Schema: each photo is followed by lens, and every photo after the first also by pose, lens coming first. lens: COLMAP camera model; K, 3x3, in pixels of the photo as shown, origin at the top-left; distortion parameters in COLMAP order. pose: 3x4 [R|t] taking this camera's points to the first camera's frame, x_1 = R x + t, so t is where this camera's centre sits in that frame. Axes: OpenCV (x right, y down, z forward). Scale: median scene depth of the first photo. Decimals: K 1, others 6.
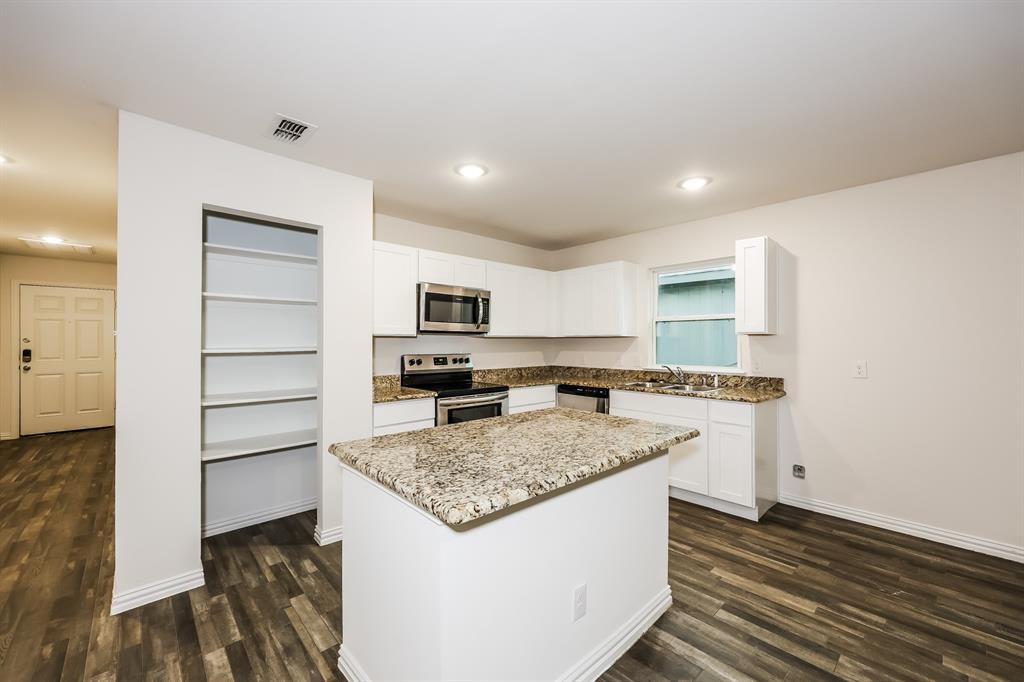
lens RADIAL K [[412.5, 0, 512.0], [0, 412.5, 341.0], [0, 0, 1]] dist [0.000710, 0.000297]
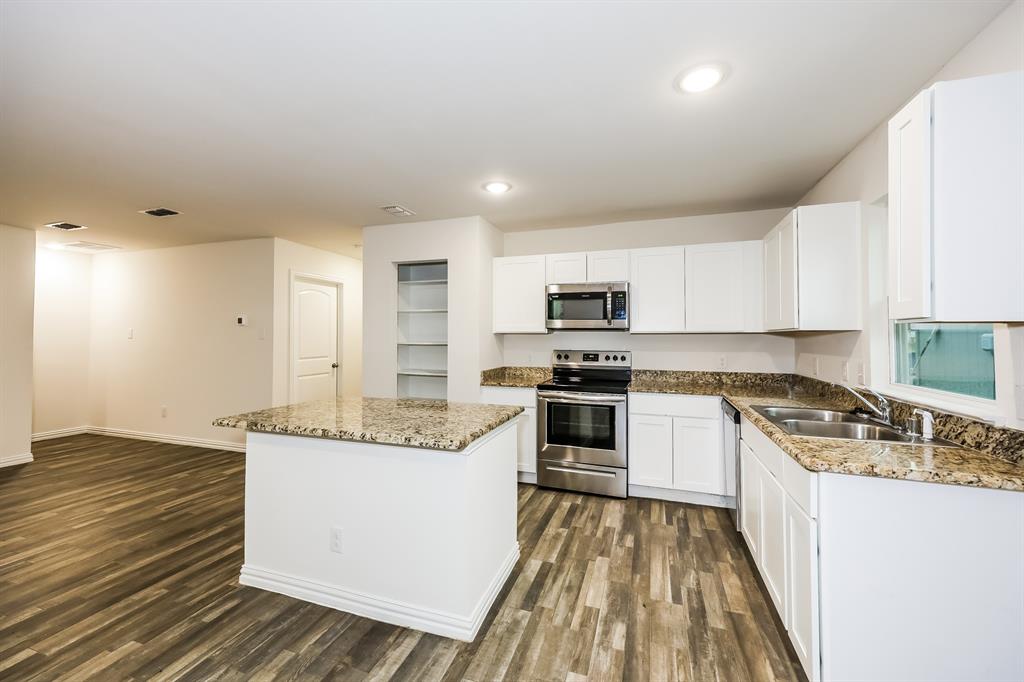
lens RADIAL K [[410.9, 0, 506.9], [0, 410.9, 330.9], [0, 0, 1]] dist [-0.000251, 0.000058]
pose [[0.467306, -0.012658, -0.884005, 0.621889], [-0.001416, 0.999885, -0.015066, -0.001041], [0.884094, 0.008292, 0.467235, 0.344214]]
